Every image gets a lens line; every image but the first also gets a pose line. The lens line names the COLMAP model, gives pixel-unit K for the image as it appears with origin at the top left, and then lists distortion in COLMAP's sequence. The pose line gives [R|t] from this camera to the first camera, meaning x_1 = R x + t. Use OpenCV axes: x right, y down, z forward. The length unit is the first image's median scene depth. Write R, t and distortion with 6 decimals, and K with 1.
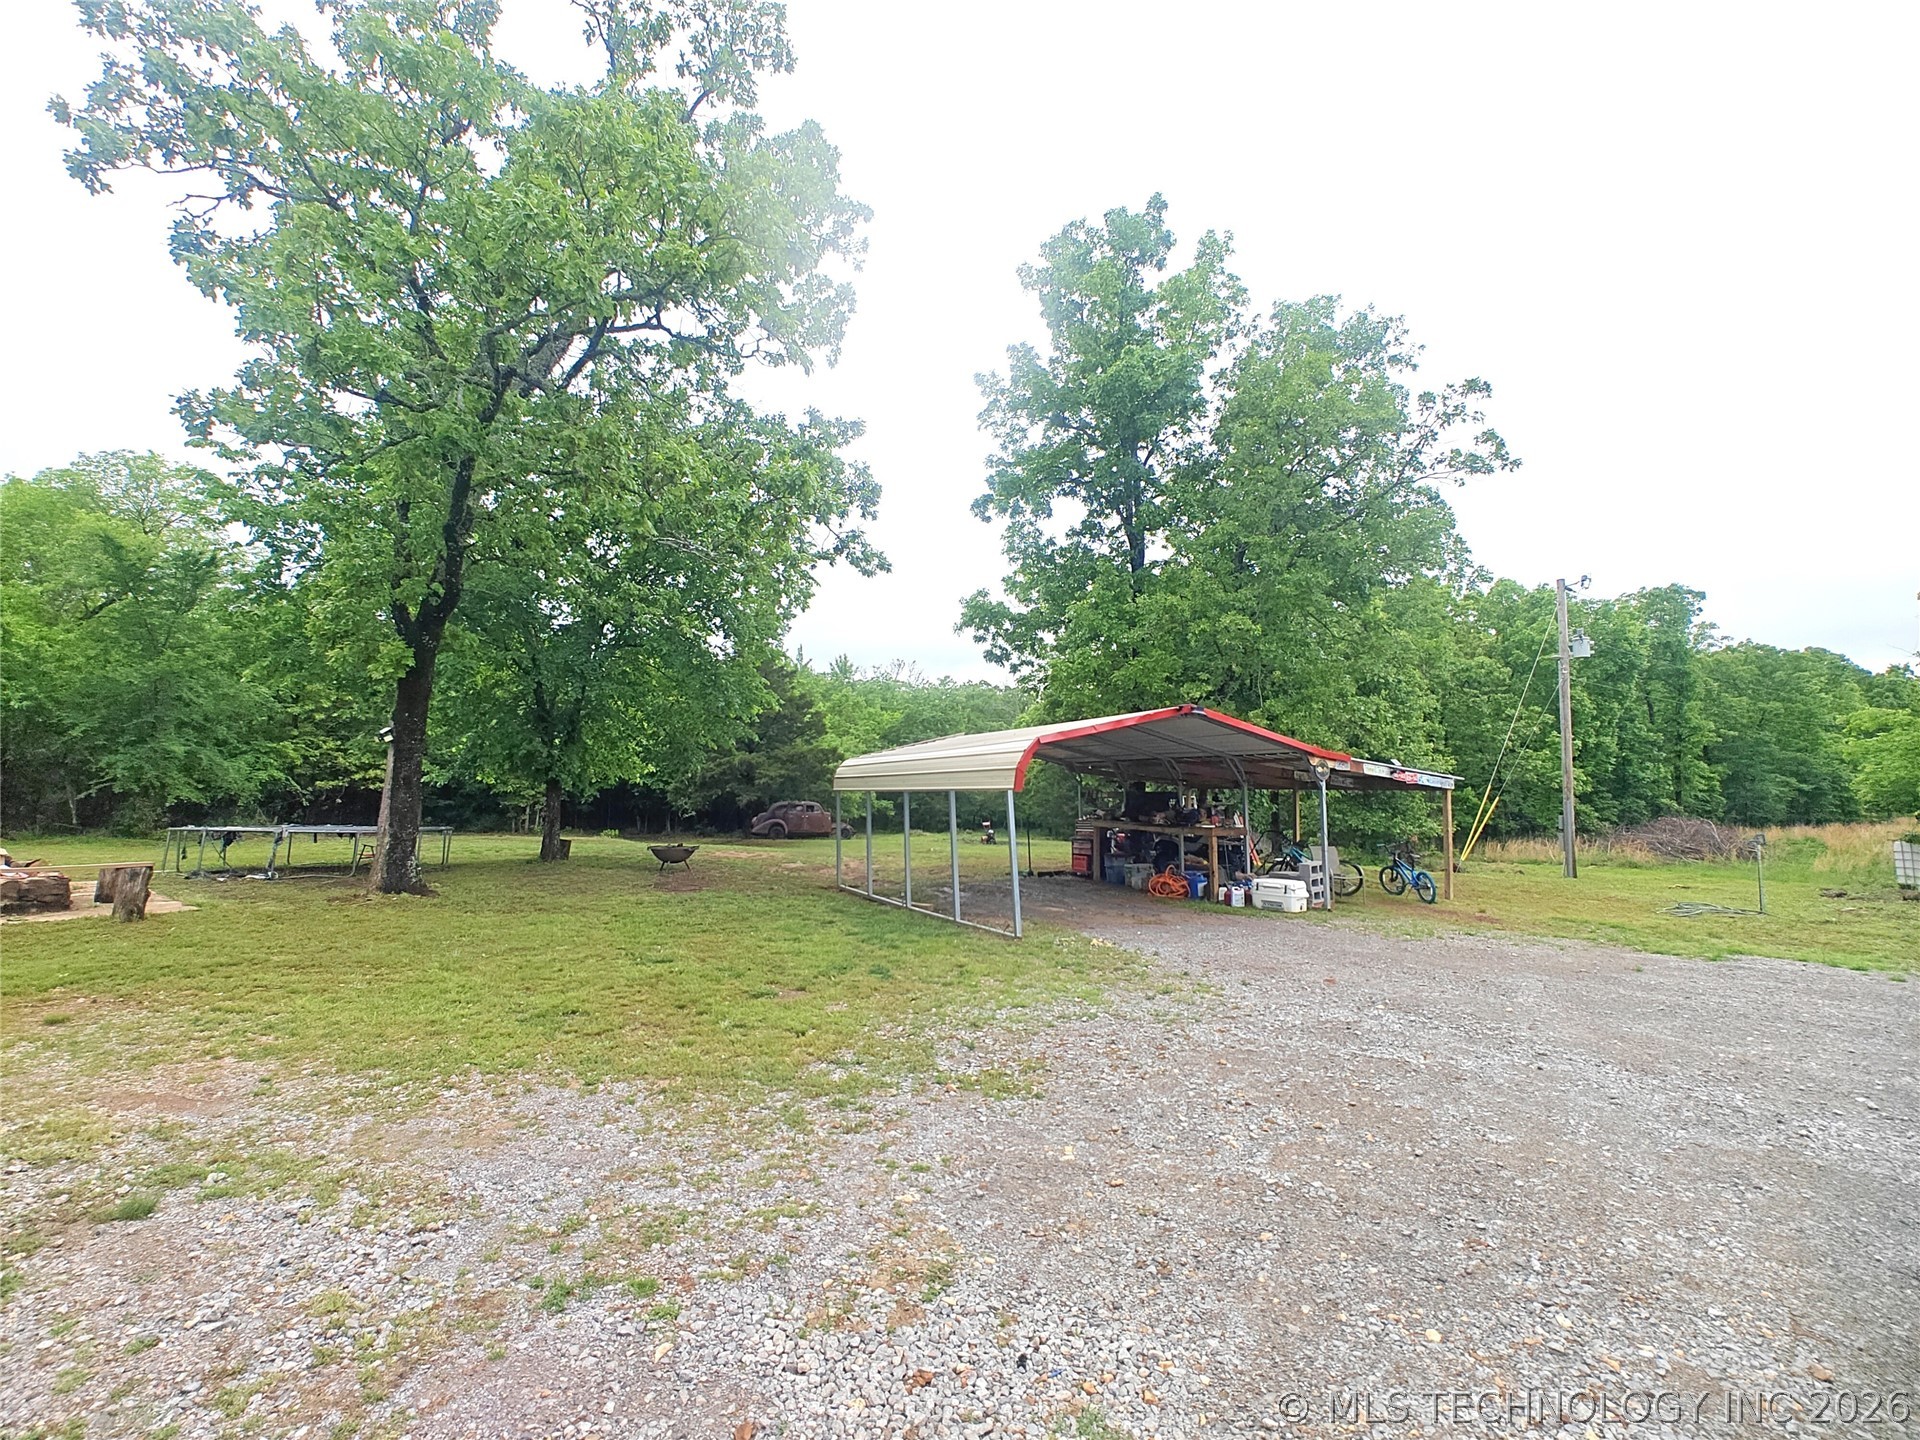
lens RADIAL K [[813.8, 0, 951.9], [0, 813.8, 725.7], [0, 0, 1]] dist [0.009615, 0.000029]
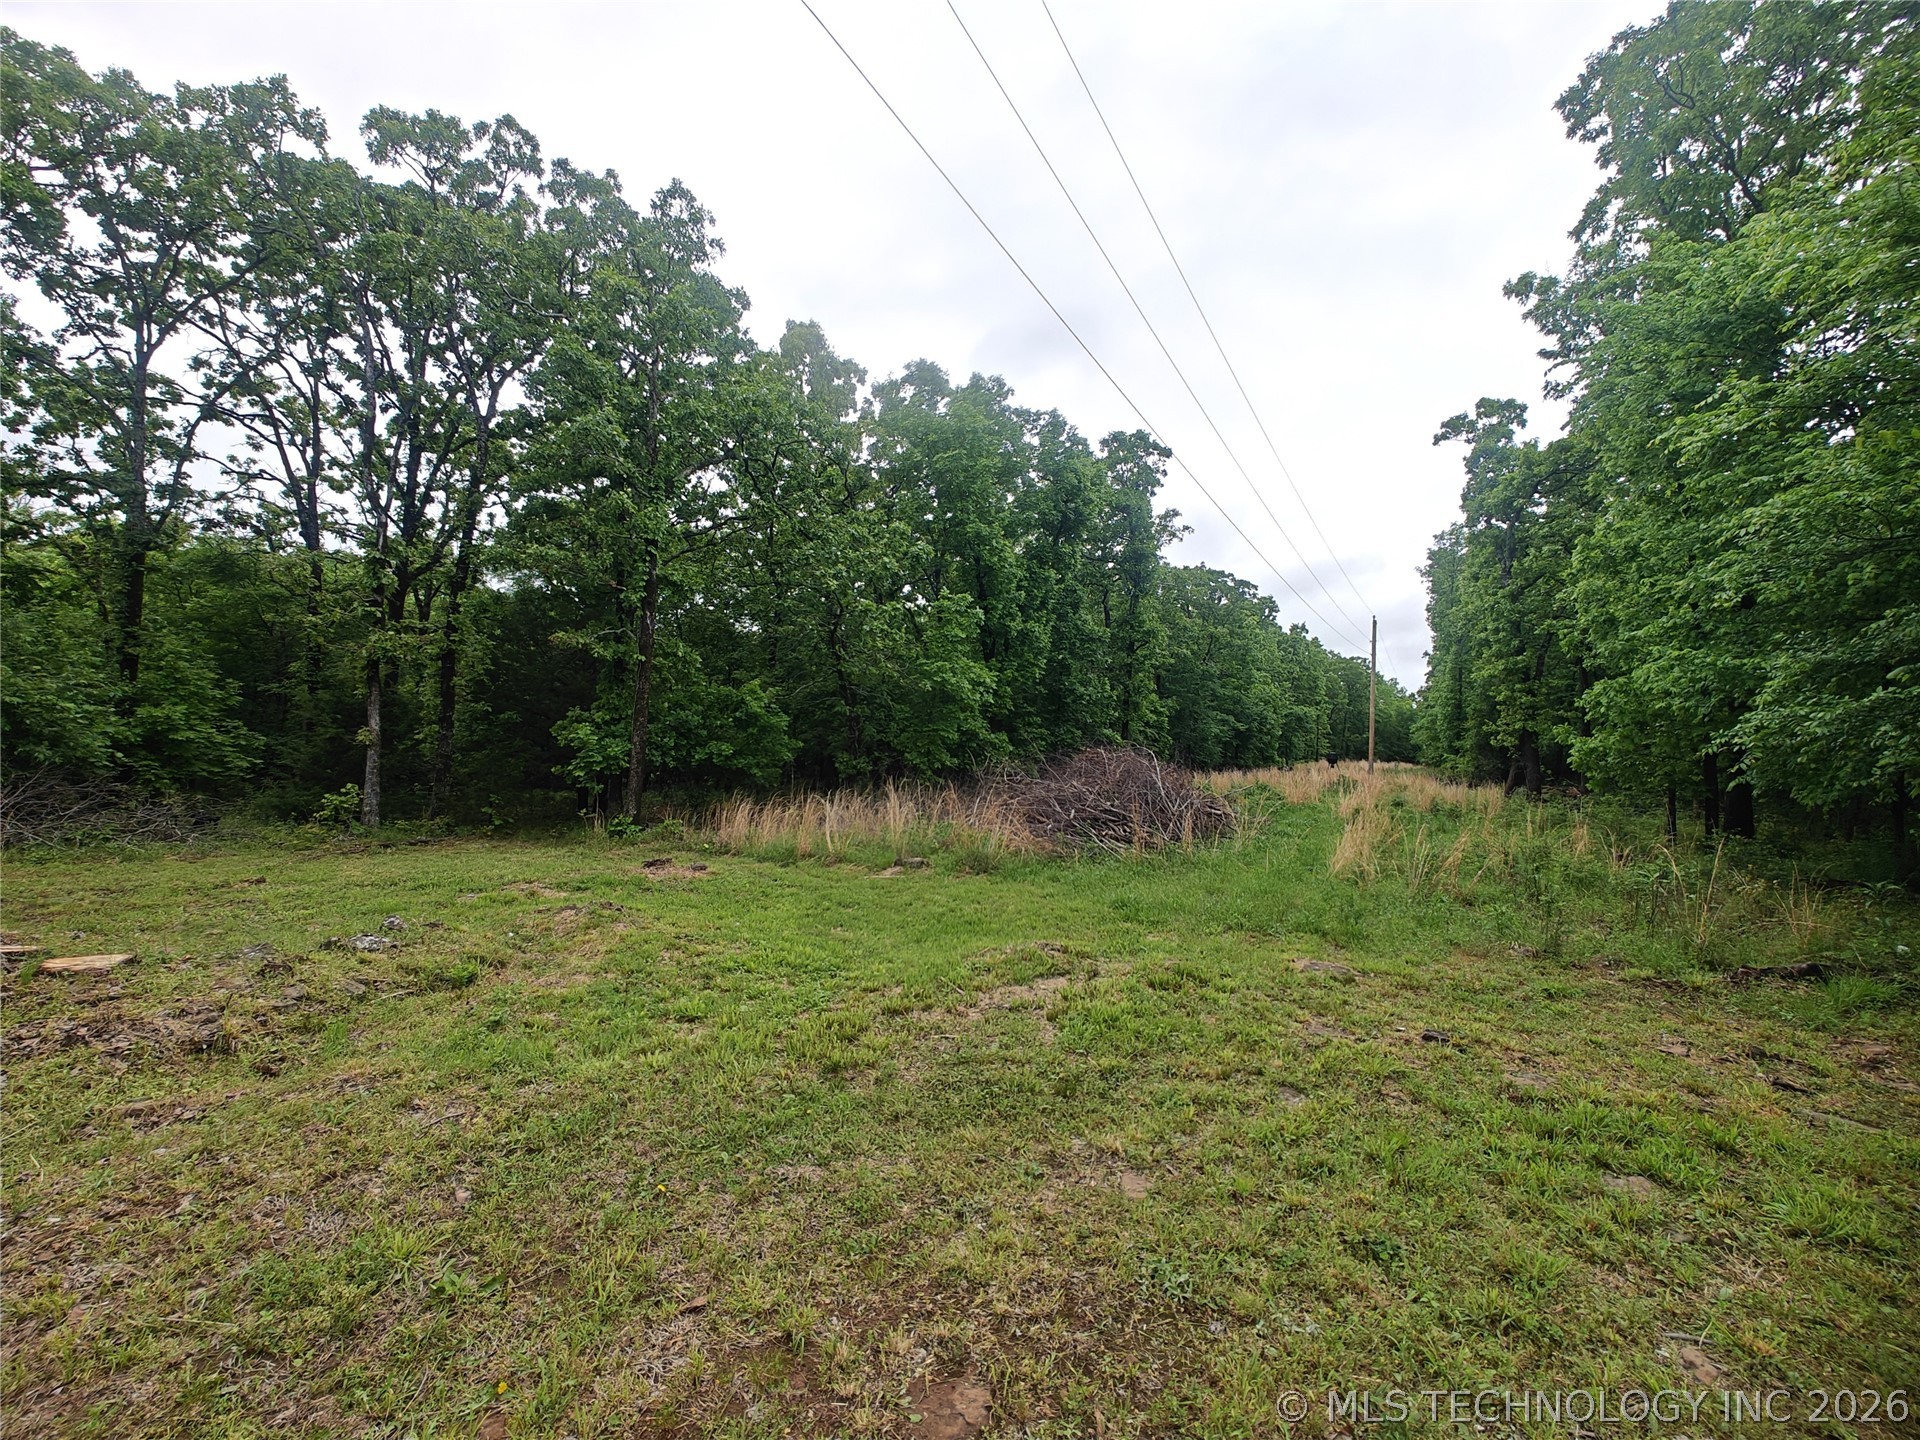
lens RADIAL K [[813.8, 0, 951.9], [0, 813.8, 725.7], [0, 0, 1]] dist [0.009615, 0.000029]
pose [[0.880524, 0.026671, 0.473250, 0.445817], [-0.054089, 0.997548, 0.044418, 0.064558], [-0.470905, -0.064709, 0.879808, 0.477055]]
